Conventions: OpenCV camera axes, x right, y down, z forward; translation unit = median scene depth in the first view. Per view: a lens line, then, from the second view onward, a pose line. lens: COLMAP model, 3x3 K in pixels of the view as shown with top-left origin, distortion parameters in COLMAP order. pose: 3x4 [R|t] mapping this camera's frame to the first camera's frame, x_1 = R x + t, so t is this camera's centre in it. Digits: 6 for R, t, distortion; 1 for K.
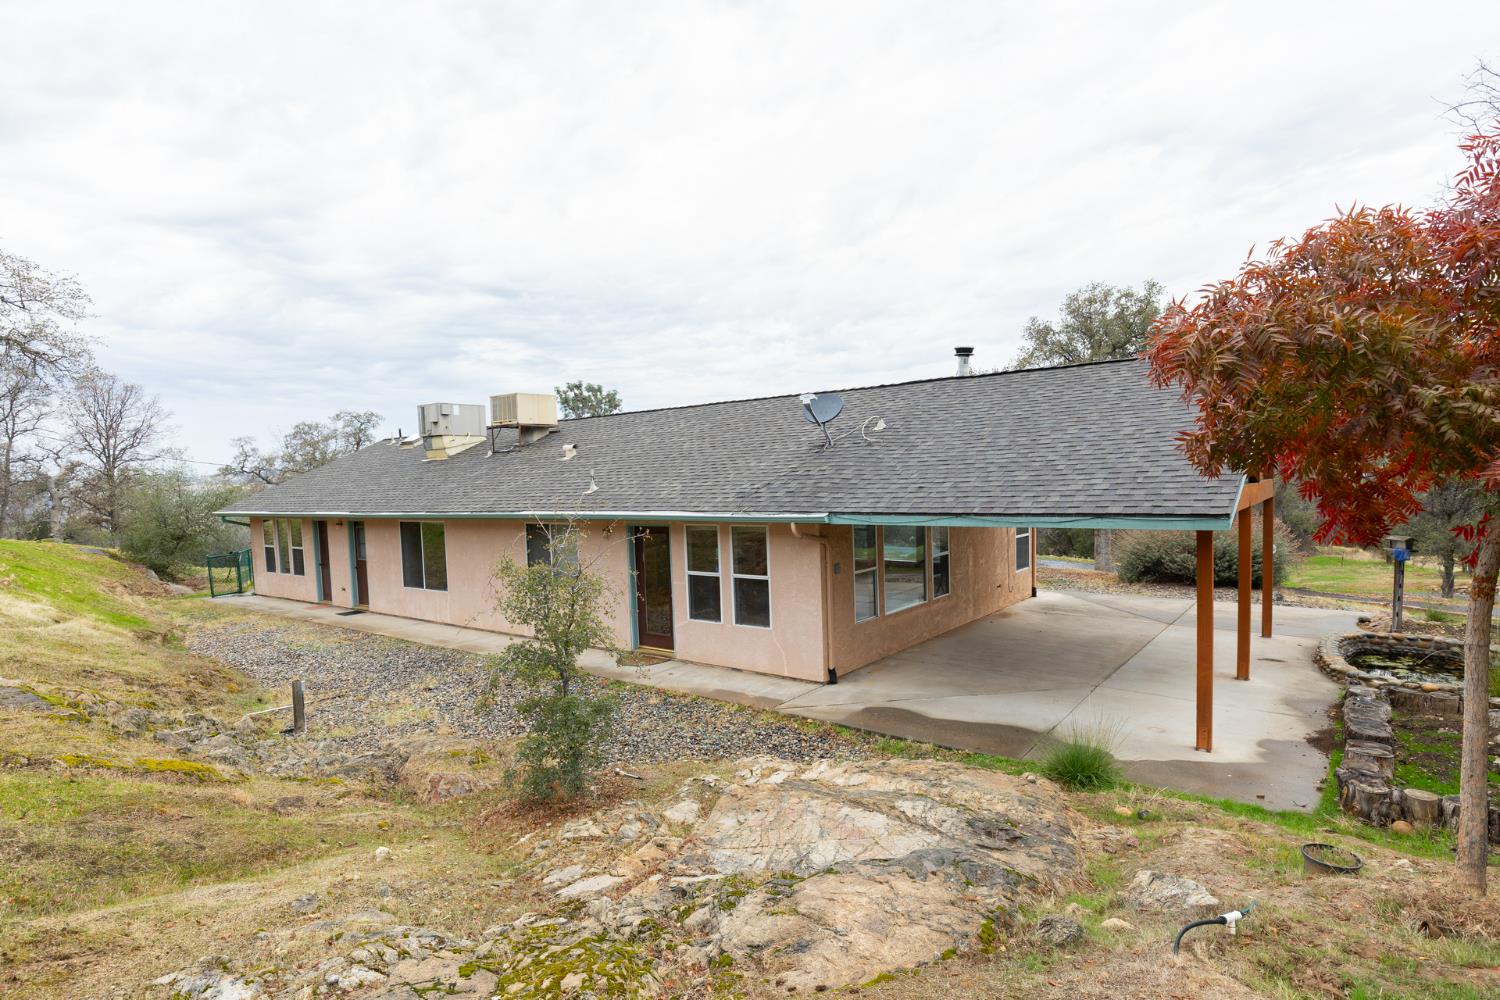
lens RADIAL K [[801.5, 0, 757.4], [0, 801.5, 536.0], [0, 0, 1]] dist [-0.007530, -0.001176]
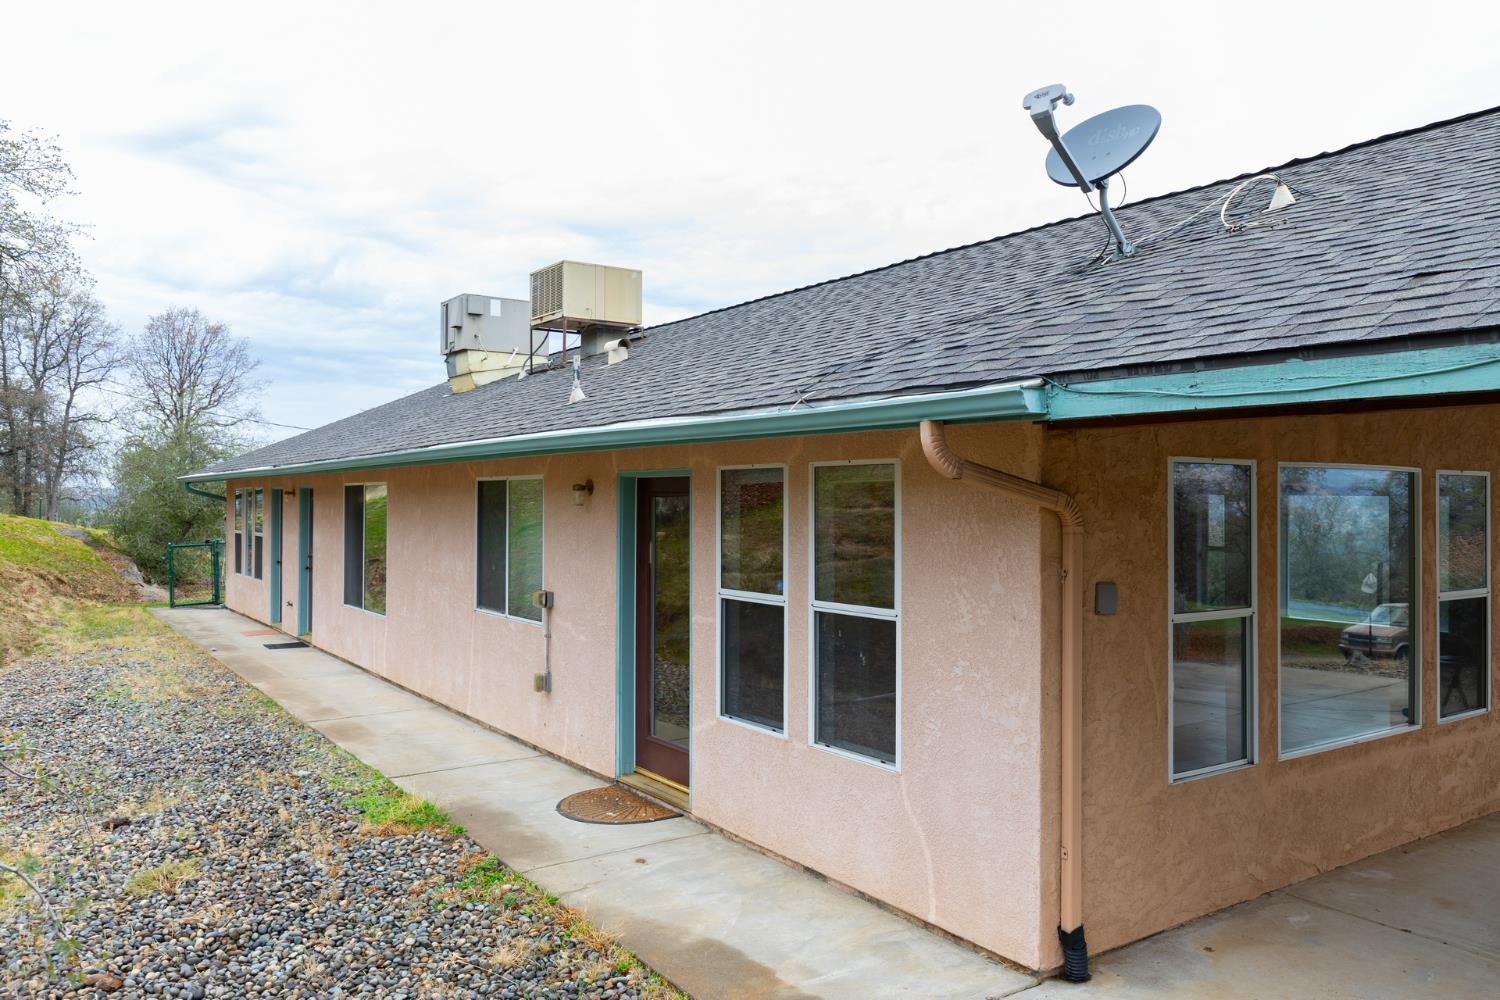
lens RADIAL K [[1106.9, 0, 772.9], [0, 1106.9, 499.5], [0, 0, 1]] dist [-0.000656, -0.000945]
pose [[0.953603, 0.036614, -0.298833, 0.096312], [-0.058921, 0.996080, -0.065978, 0.035670], [0.295246, 0.080524, 0.952022, 0.513322]]
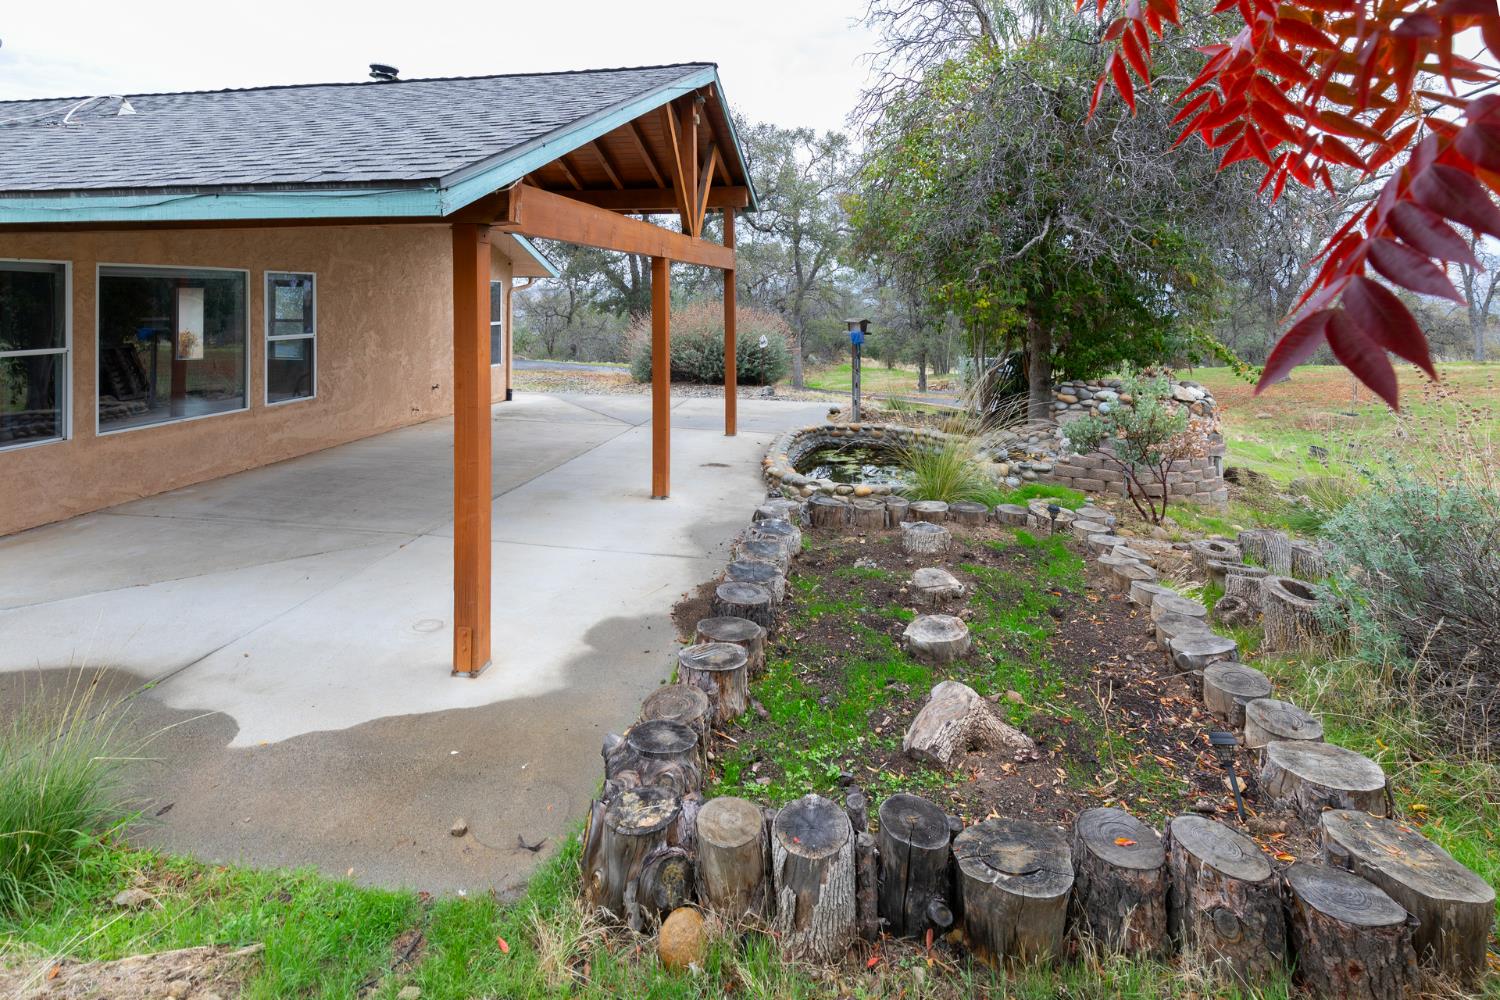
lens RADIAL K [[698.8, 0, 771.4], [0, 698.8, 285.0], [0, 0, 1]] dist [0.001679, -0.000669]
pose [[0.882411, 0.042239, 0.468579, 0.353025], [0.006236, 0.994824, -0.101418, 0.047154], [-0.470438, 0.092415, 0.877581, 0.341913]]
